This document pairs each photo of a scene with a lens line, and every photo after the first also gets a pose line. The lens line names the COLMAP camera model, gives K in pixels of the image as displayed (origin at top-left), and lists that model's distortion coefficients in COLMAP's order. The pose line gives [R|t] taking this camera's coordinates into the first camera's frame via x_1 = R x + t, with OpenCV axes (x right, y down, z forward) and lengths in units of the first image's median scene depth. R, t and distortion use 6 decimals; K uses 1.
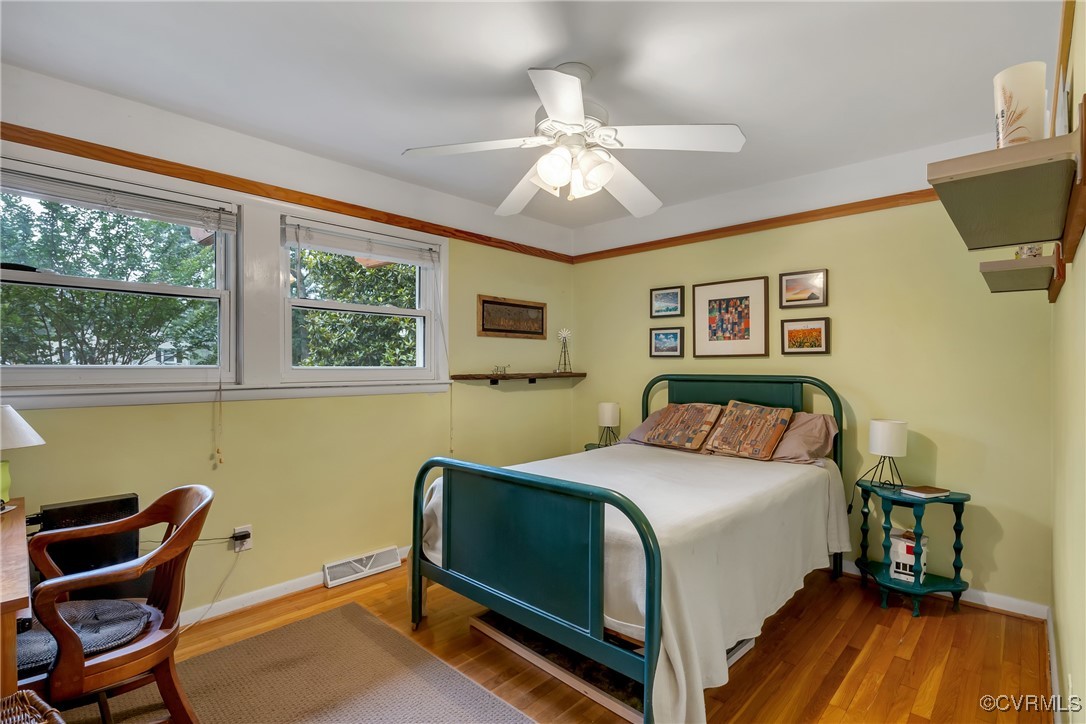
lens RADIAL K [[530.0, 0, 541.8], [0, 530.0, 364.9], [0, 0, 1]] dist [-0.011101, 0.000428]
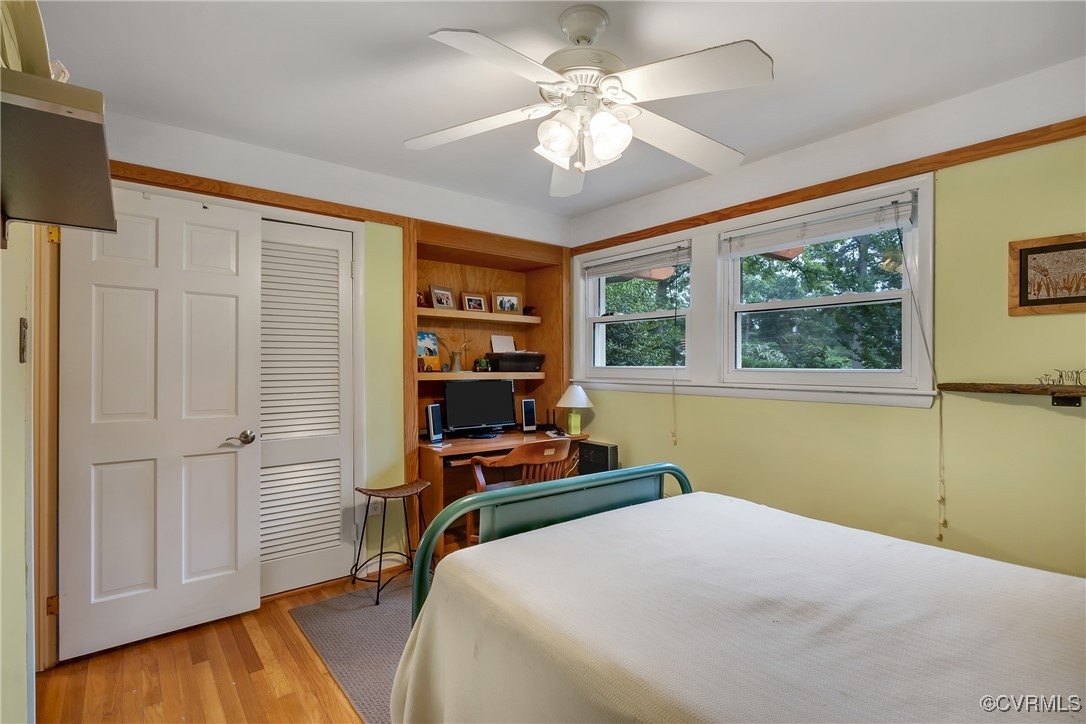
lens RADIAL K [[530.0, 0, 542.8], [0, 530.0, 362.2], [0, 0, 1]] dist [-0.011101, 0.000428]
pose [[-0.161846, -0.000891, -0.986816, 0.533300], [0.003919, 0.999991, -0.001545, -0.007019], [0.986808, -0.004117, -0.161841, 0.627975]]
